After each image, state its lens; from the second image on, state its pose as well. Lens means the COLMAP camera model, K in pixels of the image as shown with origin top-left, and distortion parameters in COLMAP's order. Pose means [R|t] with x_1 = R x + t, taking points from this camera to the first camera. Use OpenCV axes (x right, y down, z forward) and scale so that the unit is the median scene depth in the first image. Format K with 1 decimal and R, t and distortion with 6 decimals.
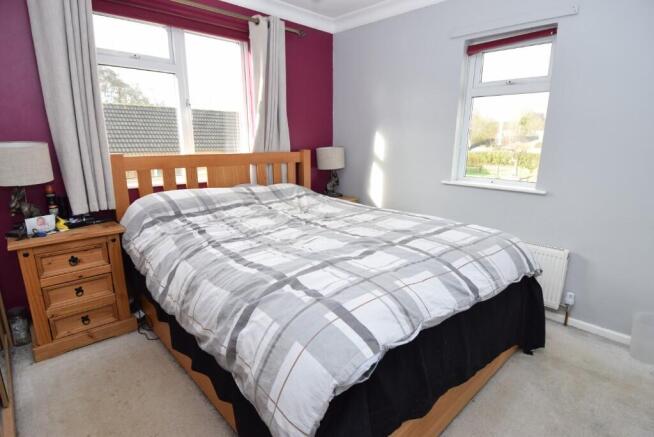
lens RADIAL K [[346.0, 0, 330.7], [0, 346.0, 220.4], [0, 0, 1]] dist [0.017092, -0.003431]
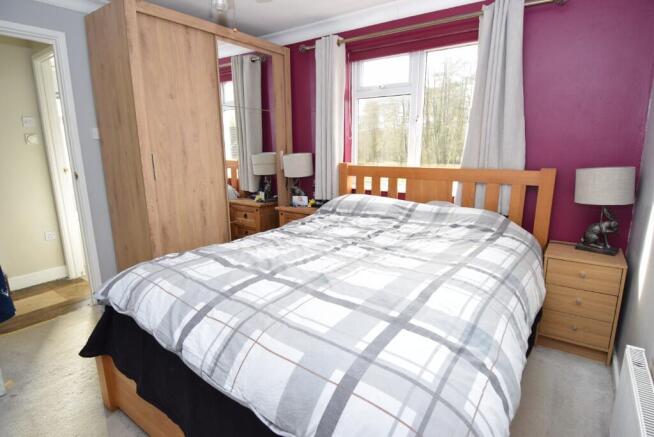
lens RADIAL K [[346.0, 0, 331.0], [0, 346.0, 216.4], [0, 0, 1]] dist [0.017092, -0.003431]
pose [[0.177222, 0.190914, -0.965476, 0.725175], [-0.224094, 0.963063, 0.149303, -0.170880], [0.958319, 0.189898, 0.213458, 0.663845]]
